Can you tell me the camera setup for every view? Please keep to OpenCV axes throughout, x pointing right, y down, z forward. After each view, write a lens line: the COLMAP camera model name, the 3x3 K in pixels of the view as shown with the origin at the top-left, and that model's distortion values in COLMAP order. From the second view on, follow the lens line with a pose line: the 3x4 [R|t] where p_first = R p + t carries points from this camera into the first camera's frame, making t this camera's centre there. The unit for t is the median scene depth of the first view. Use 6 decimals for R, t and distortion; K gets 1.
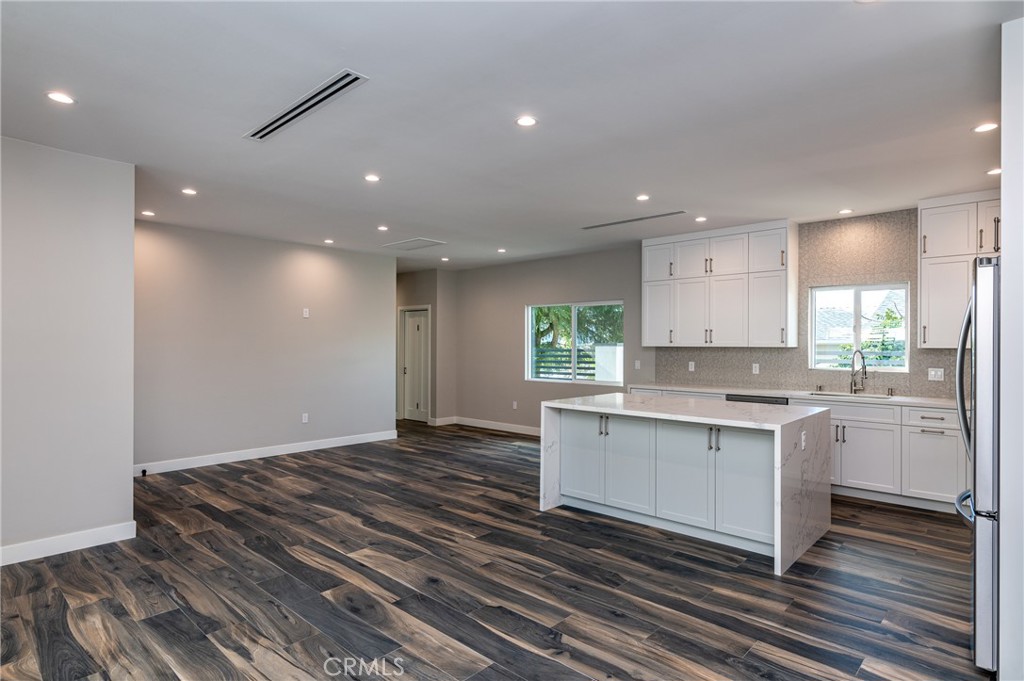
lens RADIAL K [[549.5, 0, 510.0], [0, 549.5, 343.9], [0, 0, 1]] dist [0.006011, 0.001710]
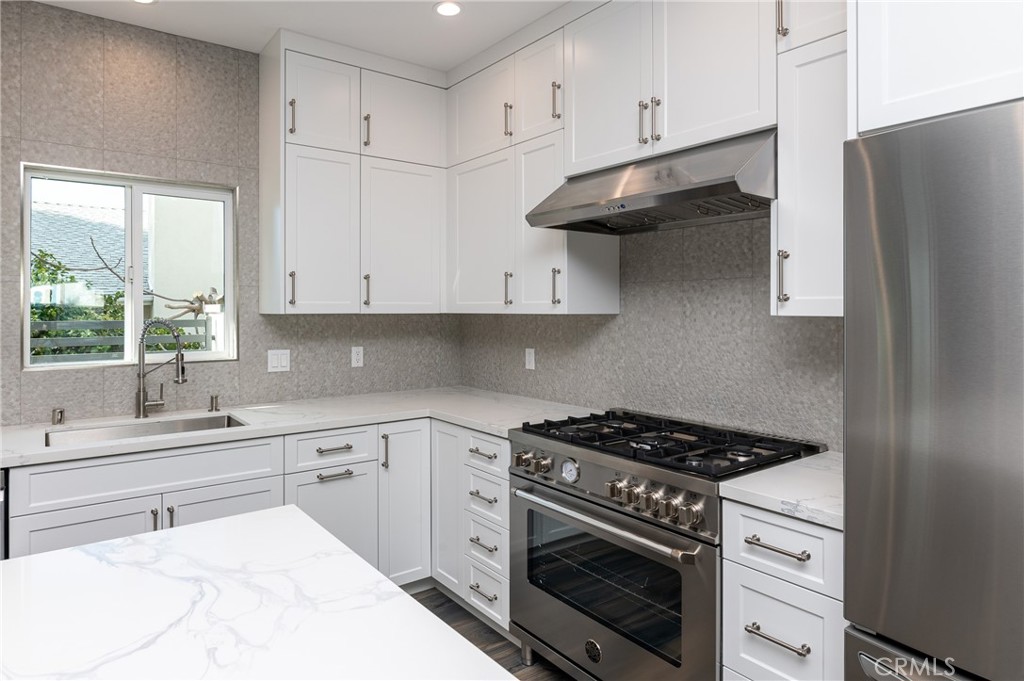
lens RADIAL K [[594.6, 0, 474.7], [0, 594.6, 309.6], [0, 0, 1]] dist [-0.011761, -0.000317]
pose [[0.194605, -0.006332, 0.980861, 0.277933], [-0.000601, 0.999978, 0.006575, -0.000762], [-0.980881, -0.001869, 0.194597, 0.871888]]
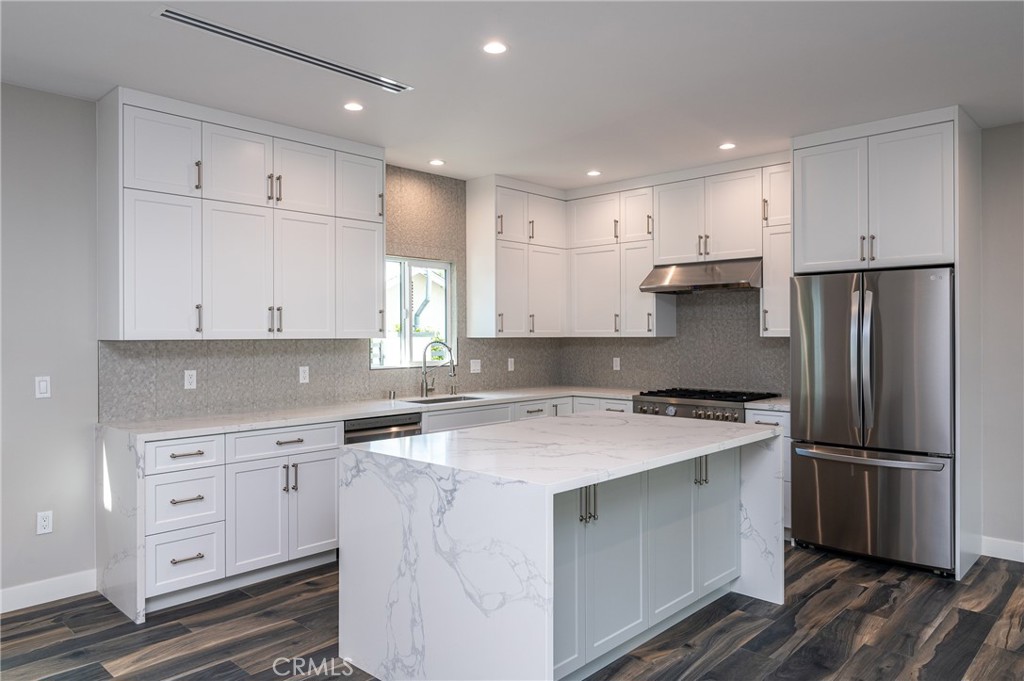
lens RADIAL K [[691.7, 0, 514.4], [0, 691.7, 336.0], [0, 0, 1]] dist [-0.001476, 0.001333]
pose [[-0.001515, -0.006728, 0.999976, -0.488651], [0.001025, 0.999977, 0.006730, -0.003628], [-0.999998, 0.001036, -0.001508, 1.186579]]
